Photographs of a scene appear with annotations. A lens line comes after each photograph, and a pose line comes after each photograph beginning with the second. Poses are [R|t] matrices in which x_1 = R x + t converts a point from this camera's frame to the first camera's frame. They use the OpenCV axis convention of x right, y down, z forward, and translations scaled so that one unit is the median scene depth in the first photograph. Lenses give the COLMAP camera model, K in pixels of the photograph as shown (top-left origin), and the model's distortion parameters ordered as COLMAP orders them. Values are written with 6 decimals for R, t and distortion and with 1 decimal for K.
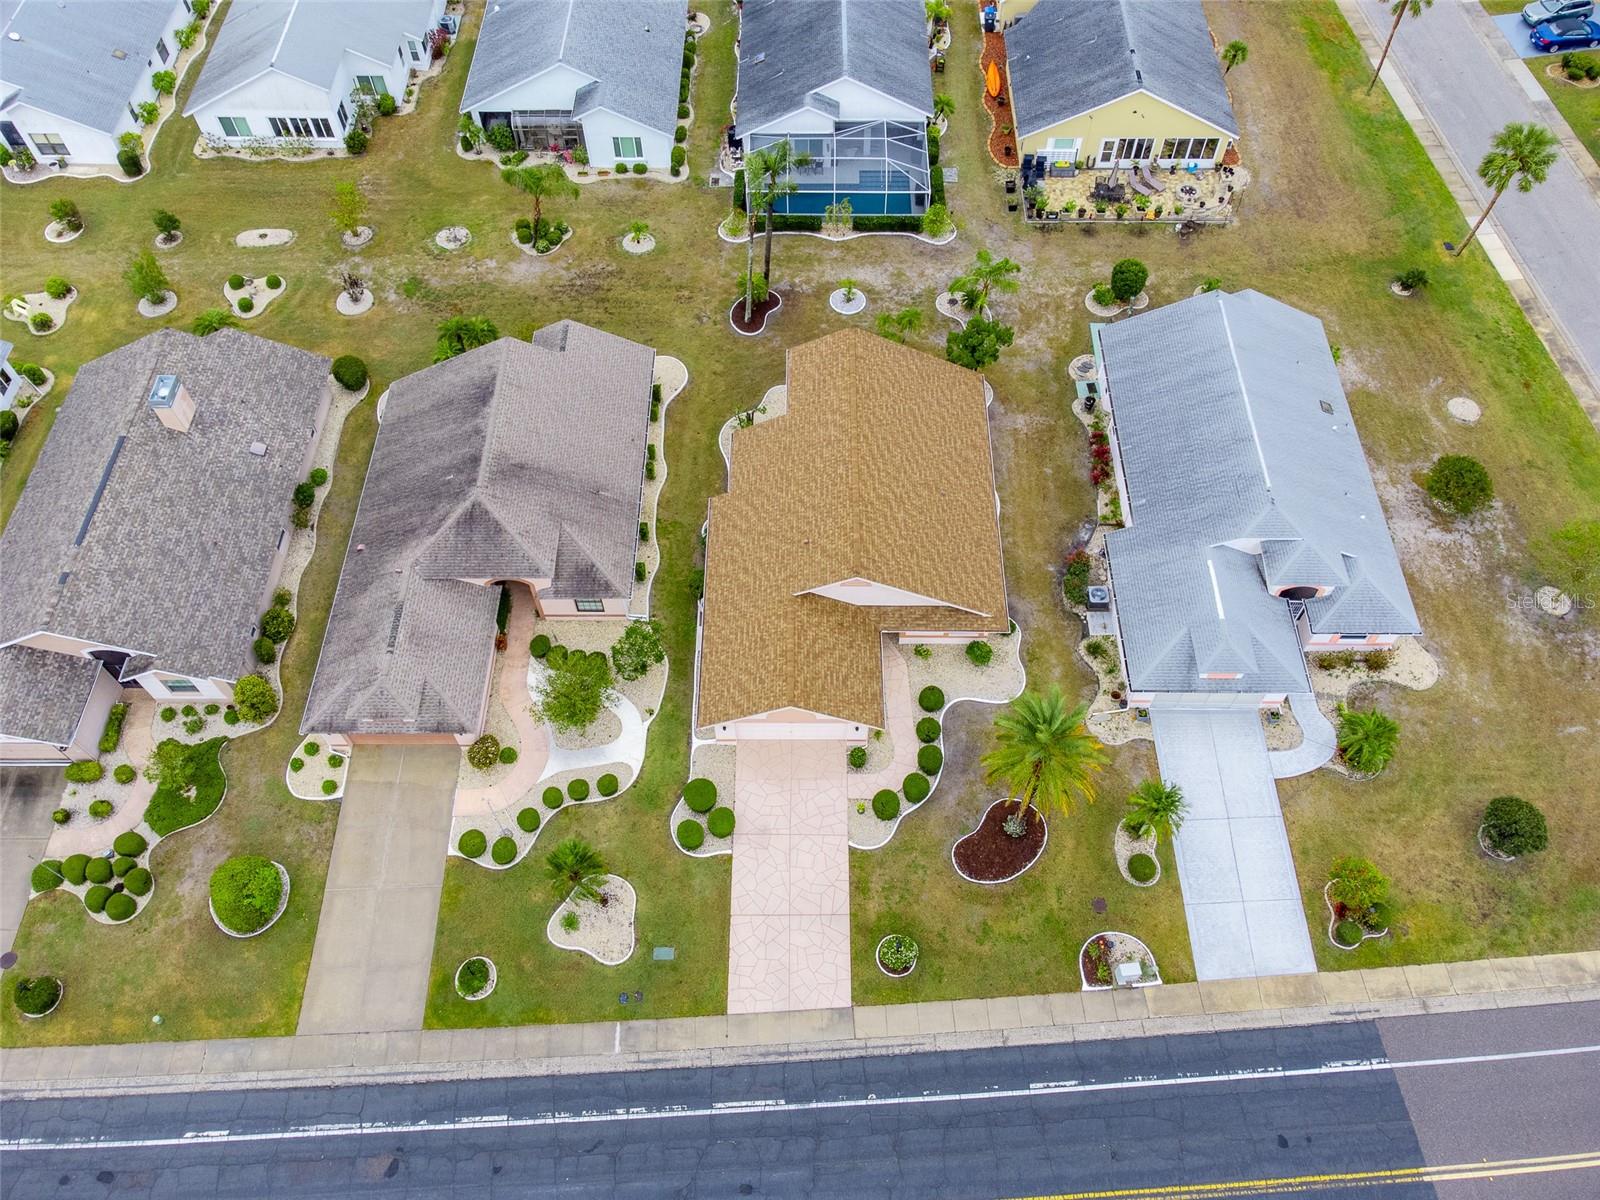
lens RADIAL K [[1190.8, 0, 800.0], [0, 1190.8, 600.0], [0, 0, 1]] dist [-0.012991, 0.037809]
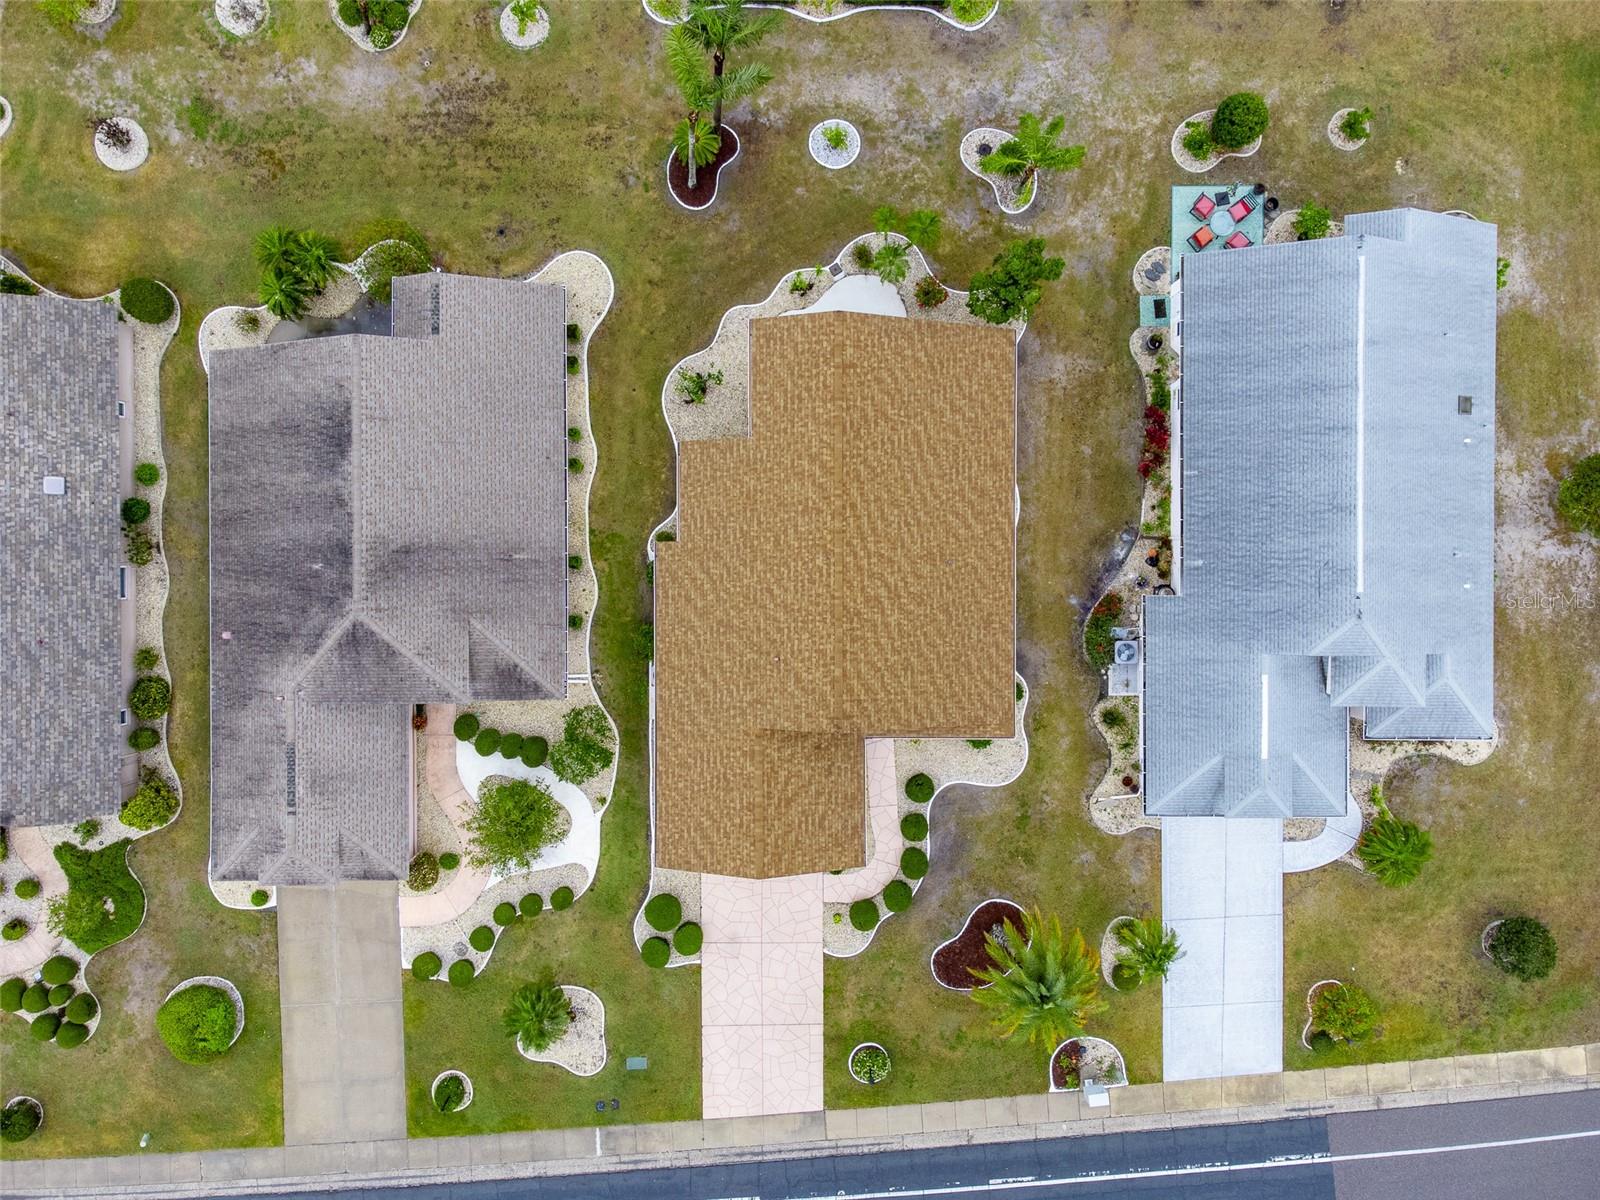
lens RADIAL K [[1190.8, 0, 800.0], [0, 1190.8, 600.0], [0, 0, 1]] dist [-0.012991, 0.037809]
pose [[0.999859, -0.007200, 0.015194, 0.009194], [-0.002352, 0.834909, 0.550382, -0.518982], [-0.016648, -0.550340, 0.834775, 0.338122]]
